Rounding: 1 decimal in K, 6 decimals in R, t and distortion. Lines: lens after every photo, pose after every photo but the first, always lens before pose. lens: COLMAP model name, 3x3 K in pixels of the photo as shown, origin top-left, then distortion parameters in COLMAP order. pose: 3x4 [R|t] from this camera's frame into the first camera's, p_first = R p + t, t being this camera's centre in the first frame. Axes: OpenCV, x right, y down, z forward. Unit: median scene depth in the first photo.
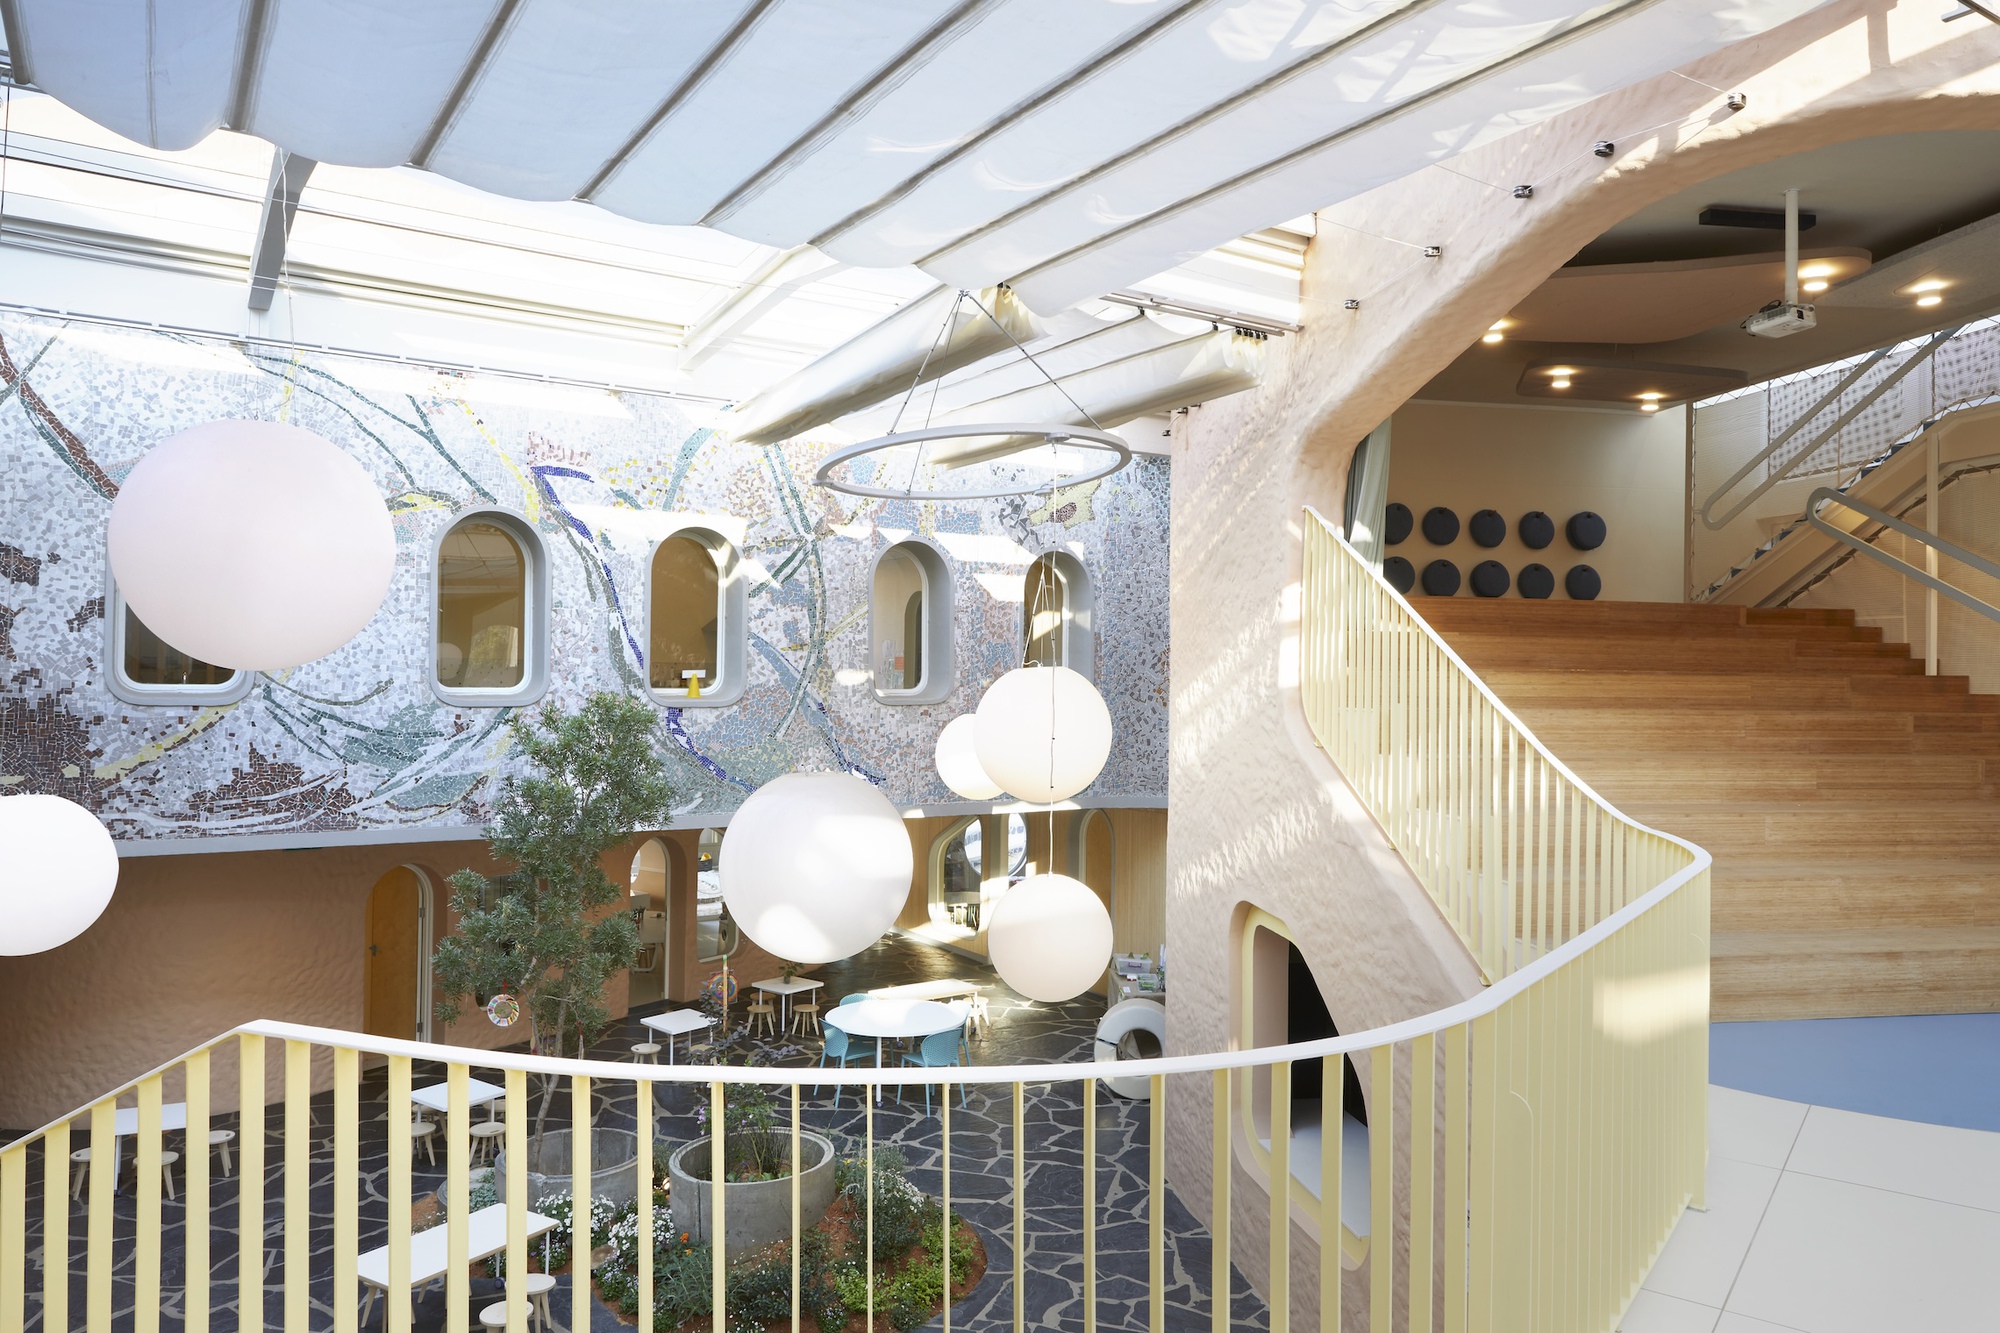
lens RADIAL K [[1431.2, 0, 990.9], [0, 1431.2, 662.8], [0, 0, 1]] dist [0.029935, -0.000743]
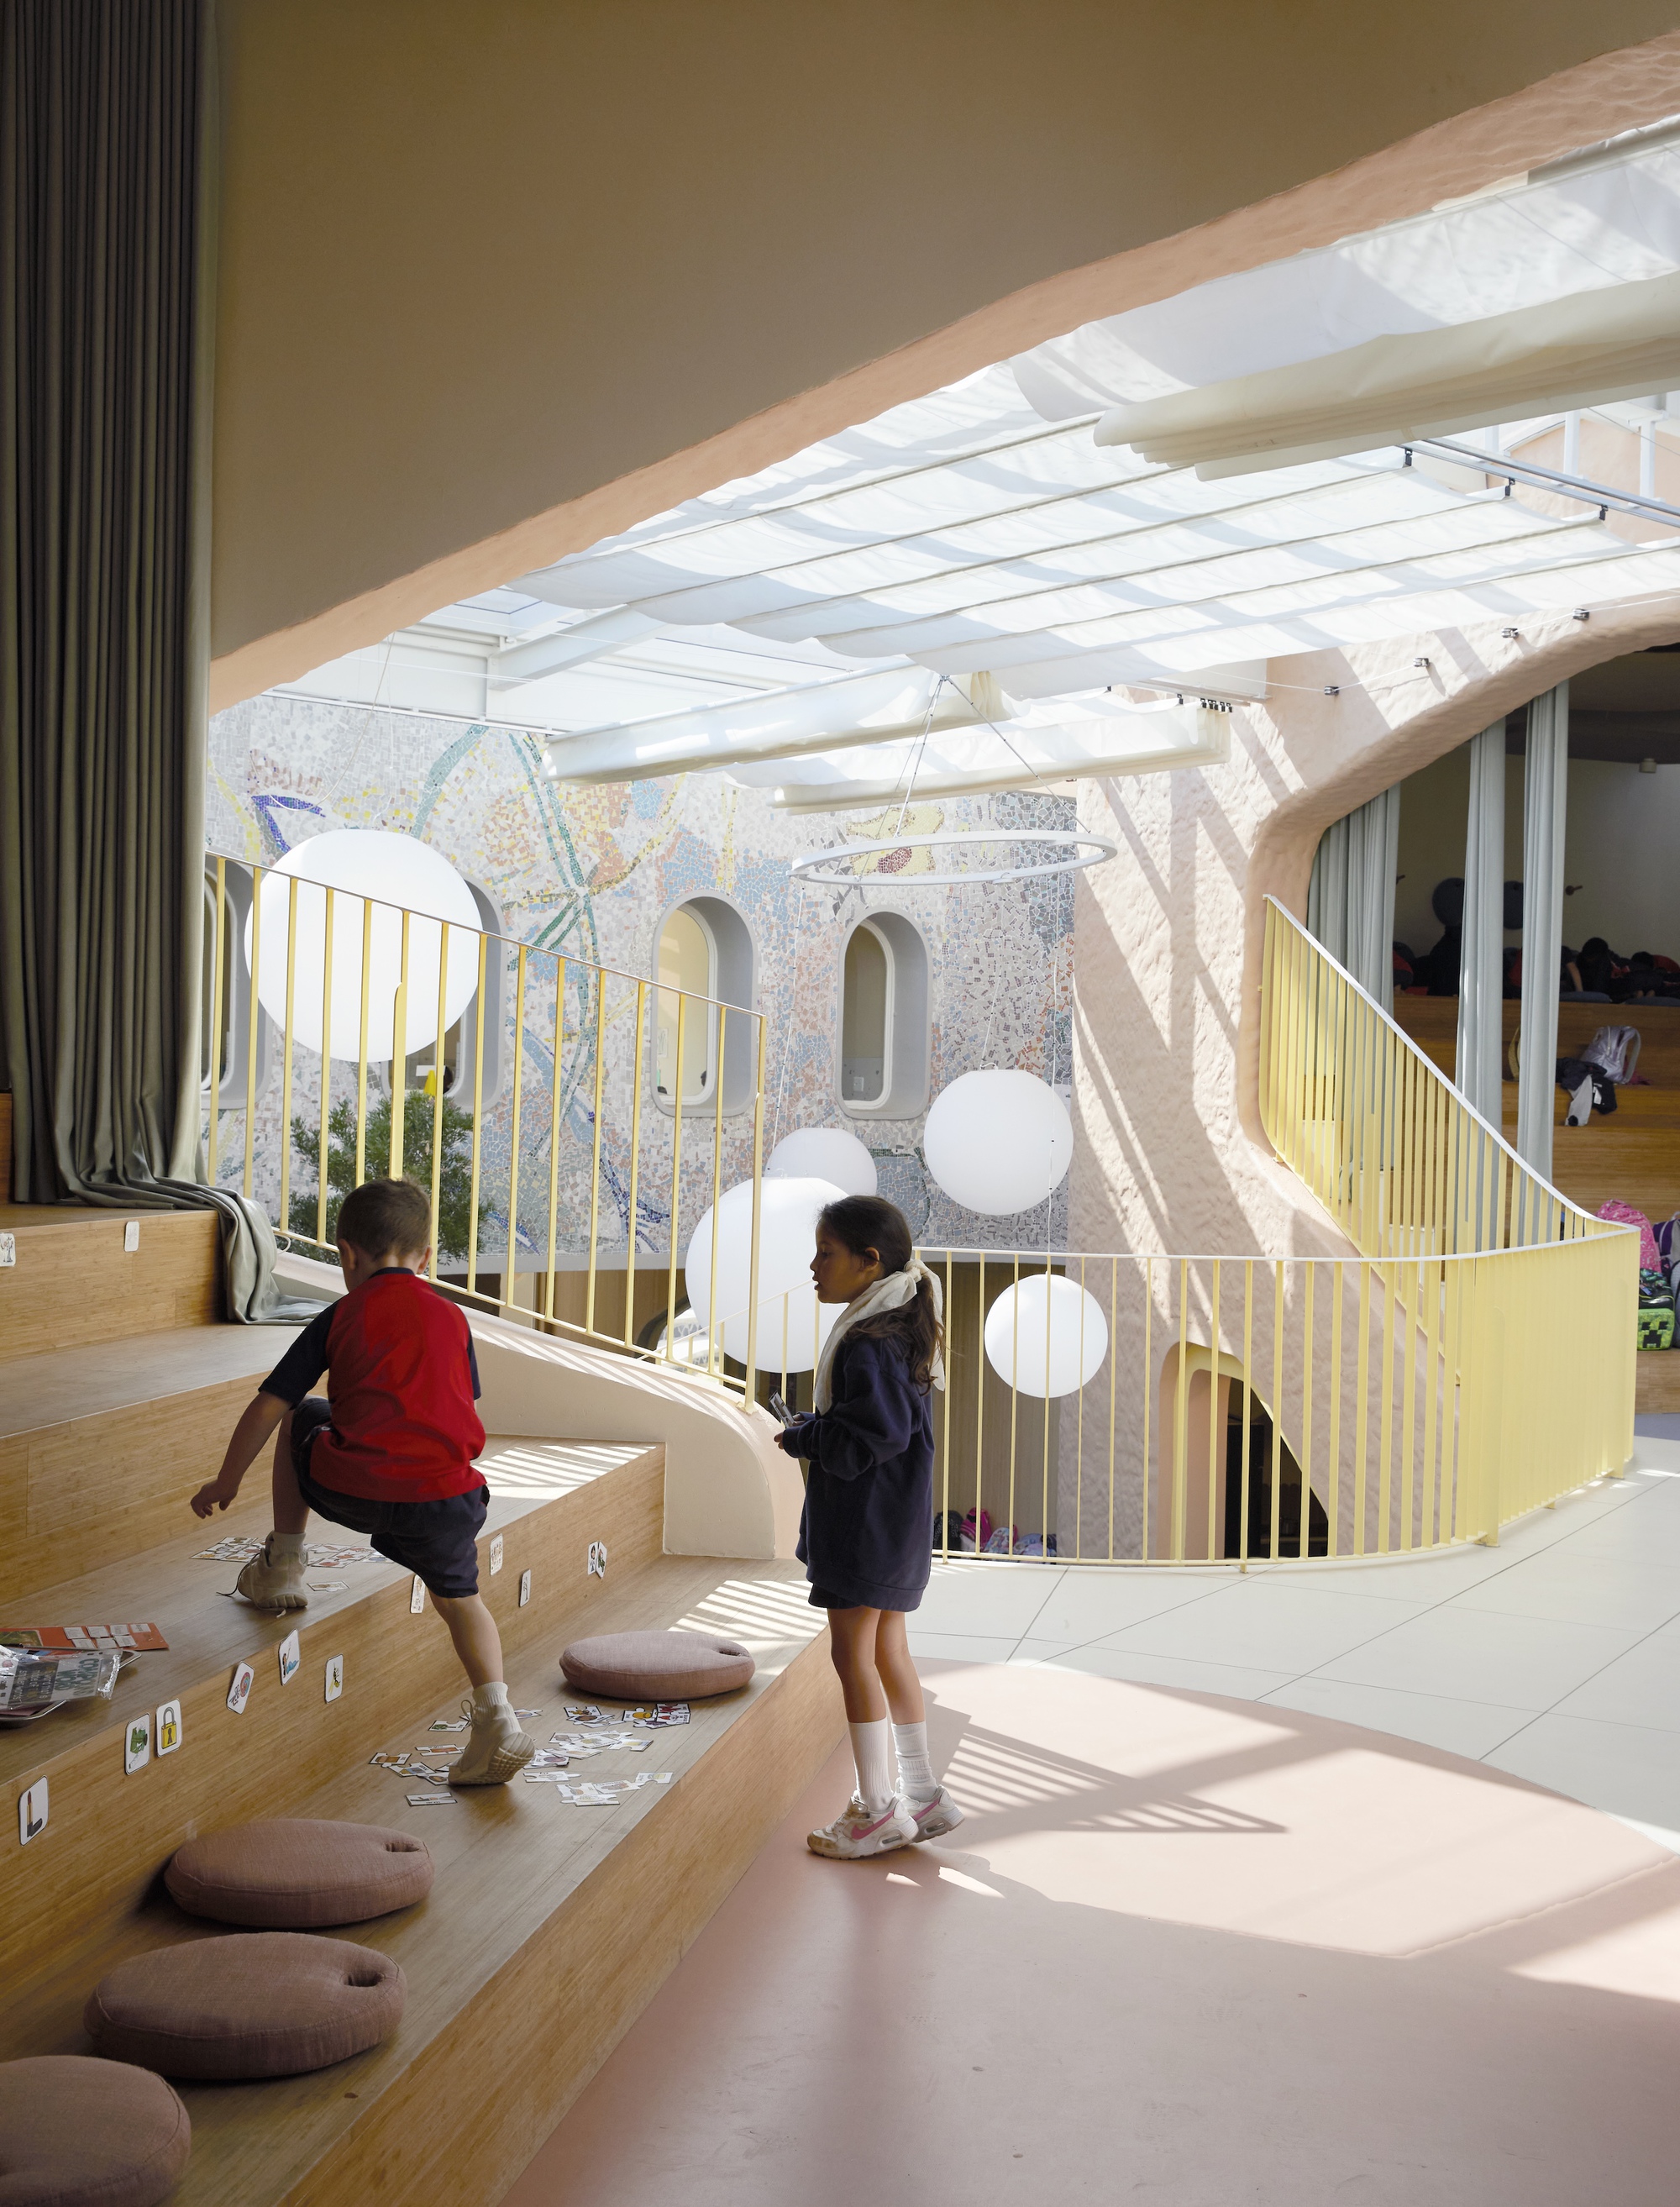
lens RADIAL K [[2785.4, 0, 845.1], [0, 2785.4, 1111.9], [0, 0, 1]] dist [0.086125, 0.000000]
pose [[0.990991, 0.014143, 0.133181, -0.185187], [-0.016620, 0.999709, 0.017500, 0.000181], [-0.132895, -0.019556, 0.990937, -0.474214]]
